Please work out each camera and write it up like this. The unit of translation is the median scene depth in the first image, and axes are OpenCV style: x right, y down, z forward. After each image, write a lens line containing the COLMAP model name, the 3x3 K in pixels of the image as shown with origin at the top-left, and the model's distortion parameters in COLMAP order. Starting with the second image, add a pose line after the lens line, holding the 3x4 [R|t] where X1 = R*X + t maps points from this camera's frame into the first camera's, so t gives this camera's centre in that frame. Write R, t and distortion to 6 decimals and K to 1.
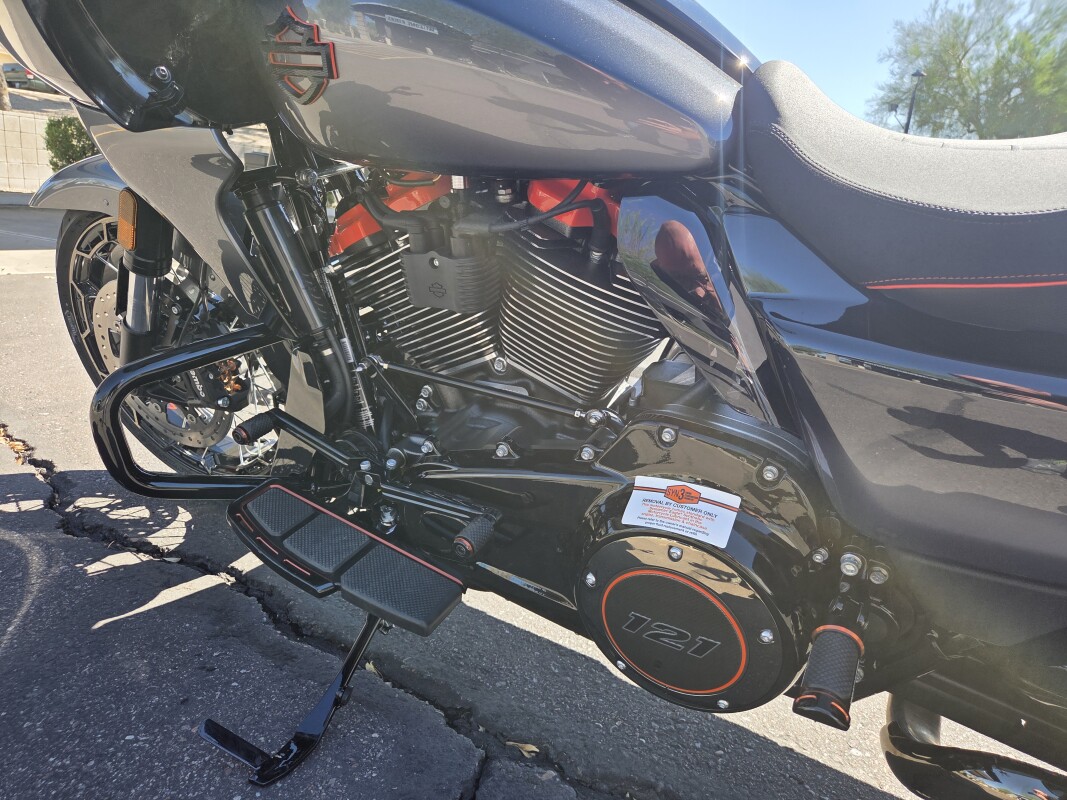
lens RADIAL K [[730.1, 0, 525.0], [0, 730.1, 395.5], [0, 0, 1]] dist [0.068159, -0.059905]
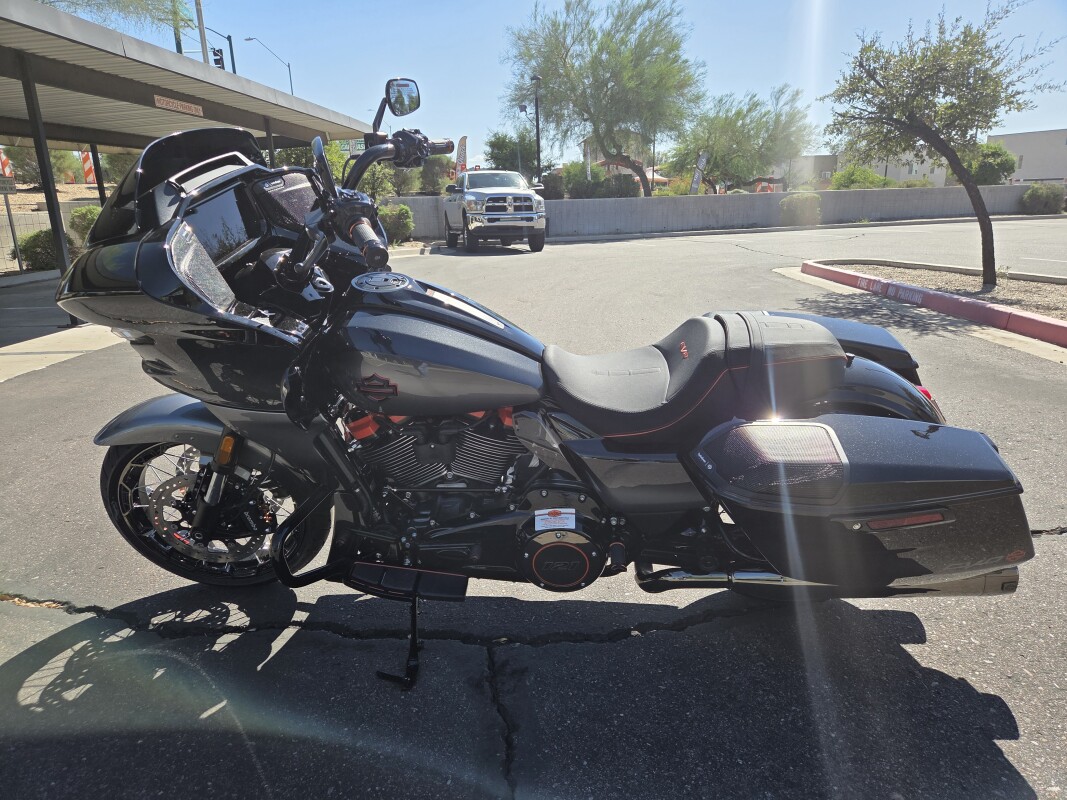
lens RADIAL K [[730.1, 0, 525.0], [0, 730.1, 395.5], [0, 0, 1]] dist [0.068159, -0.059905]
pose [[0.901257, -0.226595, 0.369311, -0.382496], [0.222116, 0.973455, 0.055228, -0.226217], [-0.372022, 0.032255, 0.927663, -0.720961]]
